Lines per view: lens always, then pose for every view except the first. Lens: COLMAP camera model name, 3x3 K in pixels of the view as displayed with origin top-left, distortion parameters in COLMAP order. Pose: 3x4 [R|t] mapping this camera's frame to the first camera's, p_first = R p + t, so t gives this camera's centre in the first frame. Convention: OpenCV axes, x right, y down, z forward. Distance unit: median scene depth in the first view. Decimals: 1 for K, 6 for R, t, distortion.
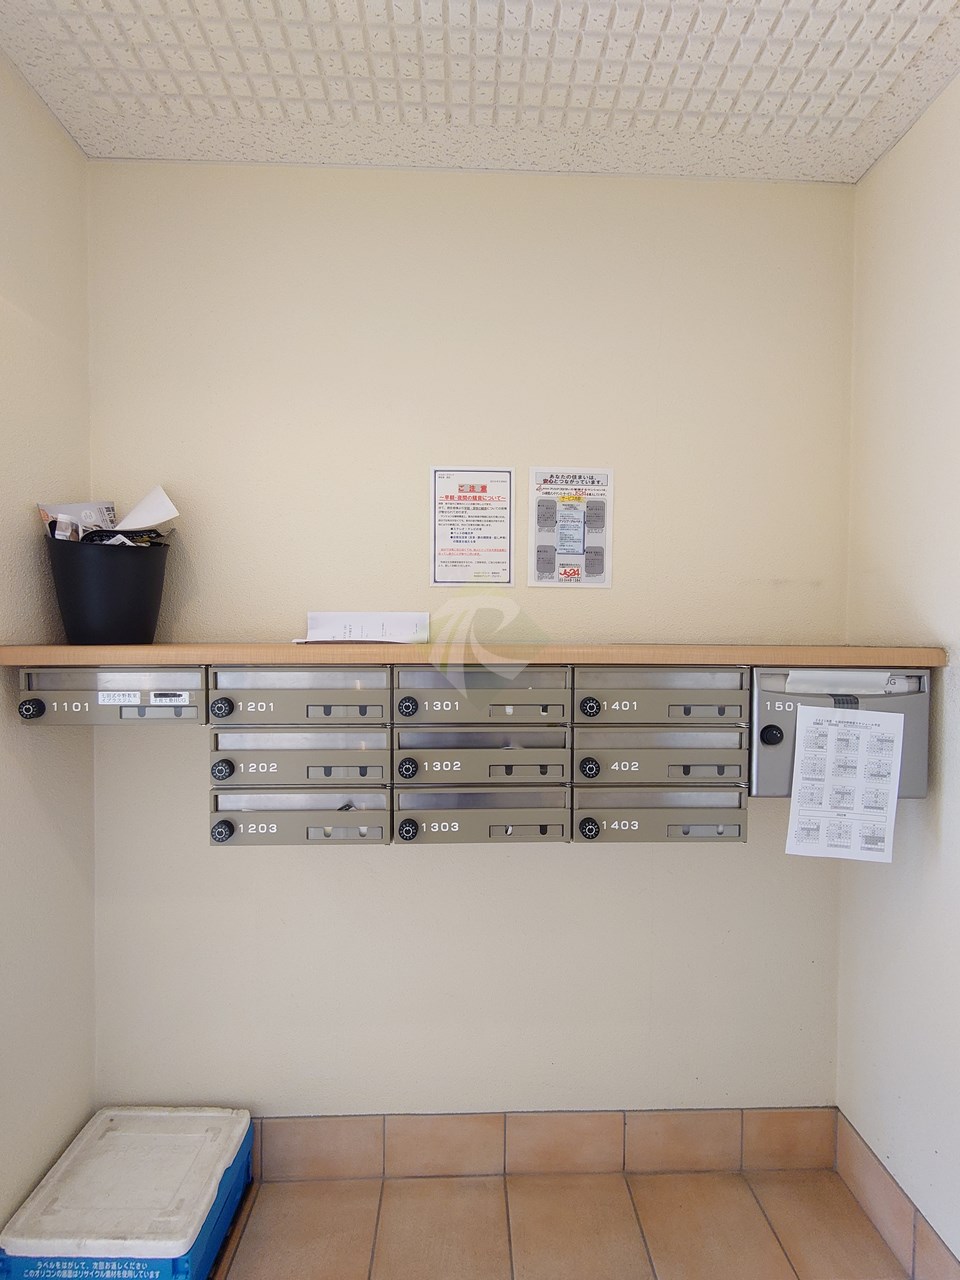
lens RADIAL K [[556.3, 0, 478.4], [0, 556.3, 645.7], [0, 0, 1]] dist [0.009479, -0.002504]
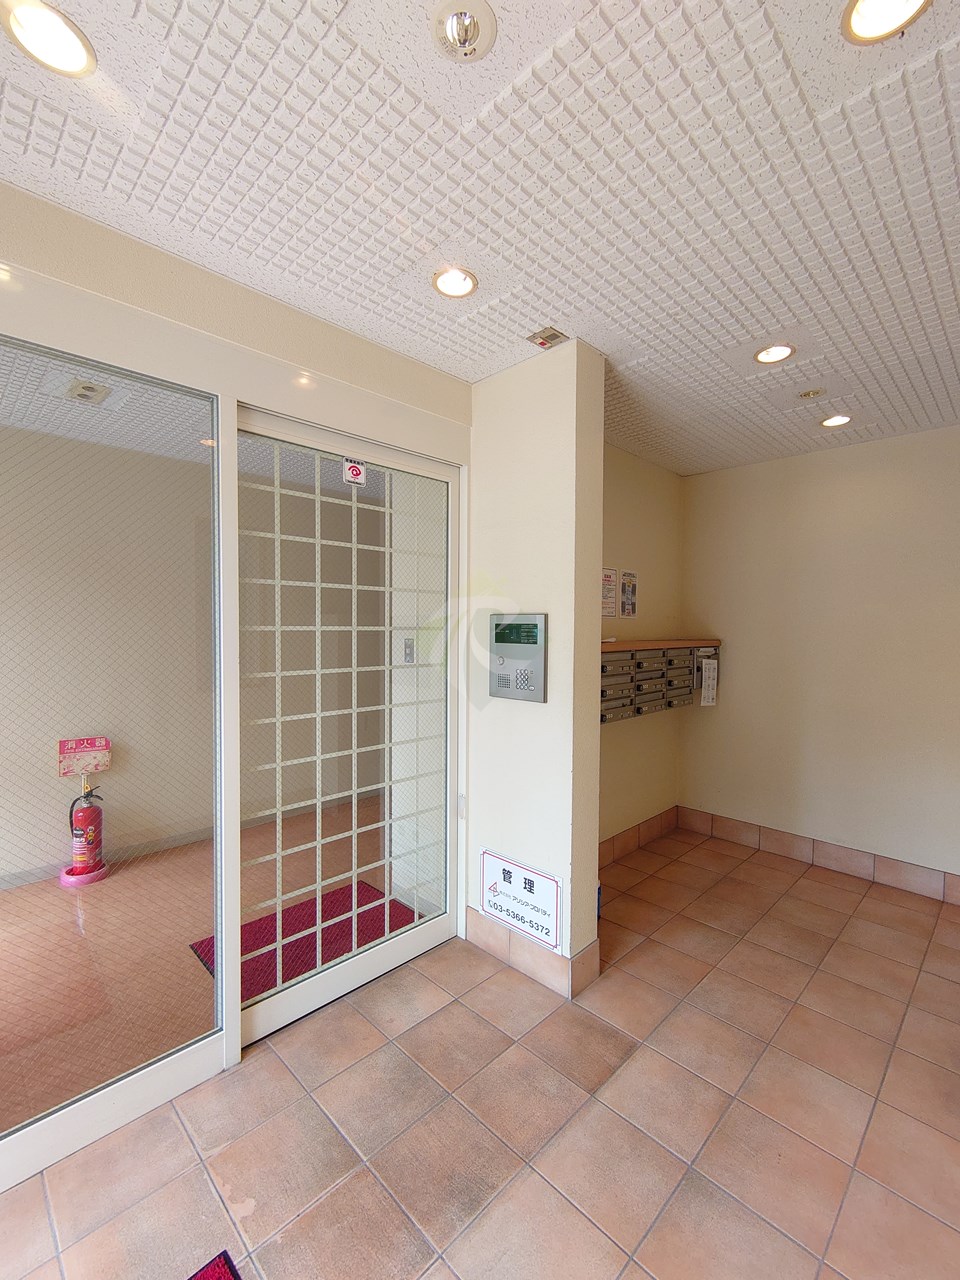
lens RADIAL K [[556.3, 0, 480.1], [0, 556.3, 634.7], [0, 0, 1]] dist [0.009479, -0.002504]
pose [[0.726454, -0.010148, 0.687140, -2.055155], [0.011052, 0.999934, 0.003083, -0.046434], [-0.687126, 0.005355, 0.726519, -0.358540]]
